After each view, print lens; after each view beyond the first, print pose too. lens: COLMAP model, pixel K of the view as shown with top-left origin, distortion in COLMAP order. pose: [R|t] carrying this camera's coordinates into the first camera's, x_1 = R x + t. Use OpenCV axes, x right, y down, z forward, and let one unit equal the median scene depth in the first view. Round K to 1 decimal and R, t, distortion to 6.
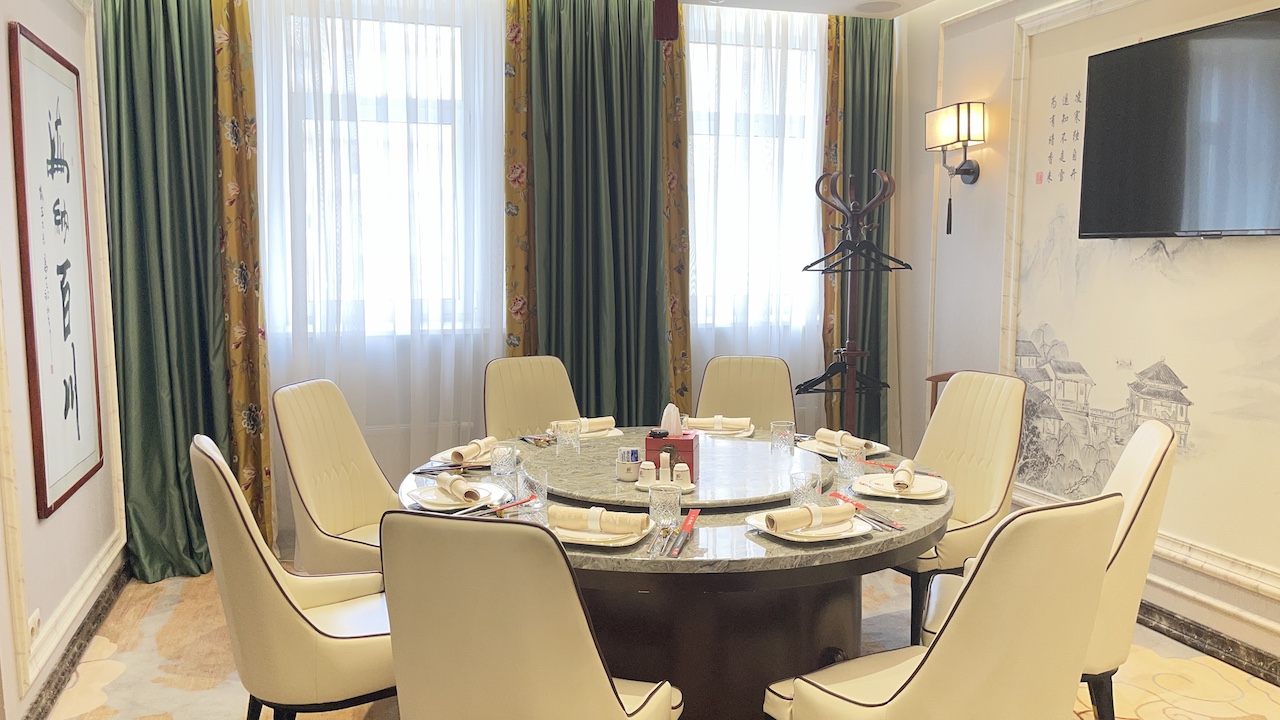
lens RADIAL K [[967.3, 0, 638.6], [0, 967.3, 361.7], [0, 0, 1]] dist [0.053858, -0.086231]
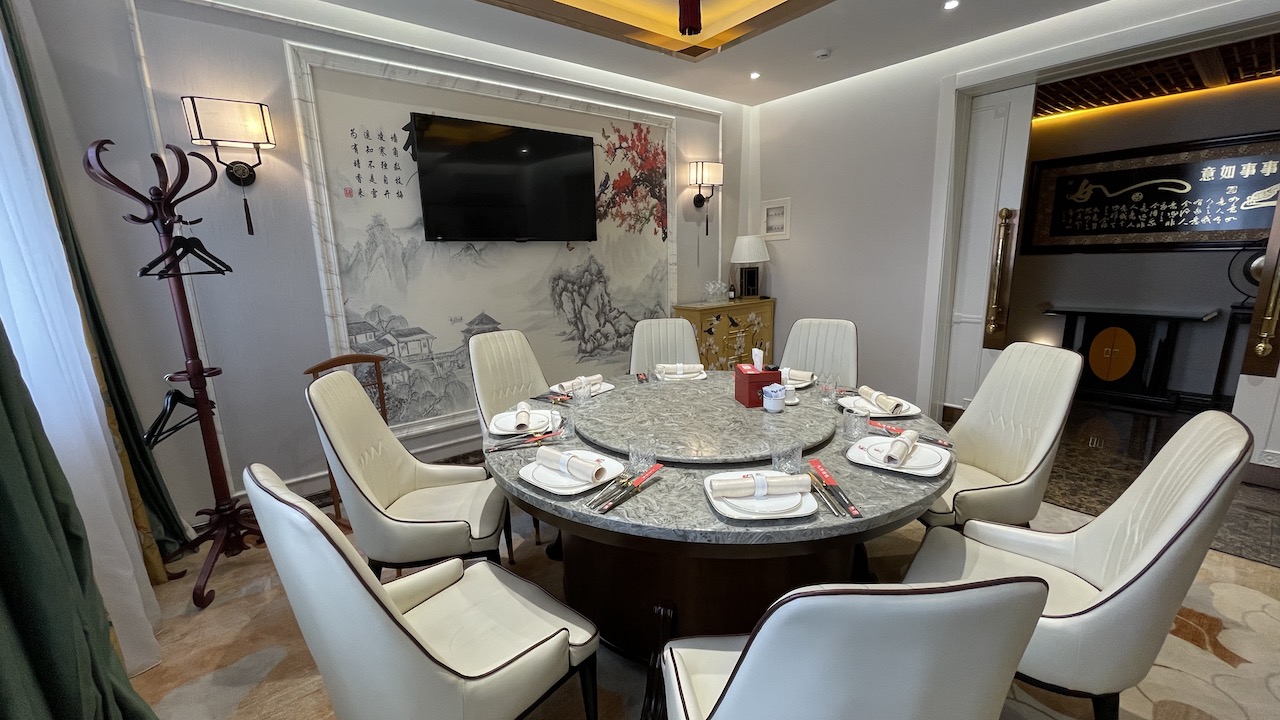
lens RADIAL K [[521.0, 0, 632.6], [0, 521.0, 366.0], [0, 0, 1]] dist [-0.000635, 0.000104]
pose [[-0.355175, -0.178406, 0.917618, -0.387303], [0.134062, 0.961751, 0.238877, -0.084823], [-0.925137, 0.207860, -0.317672, 0.932625]]
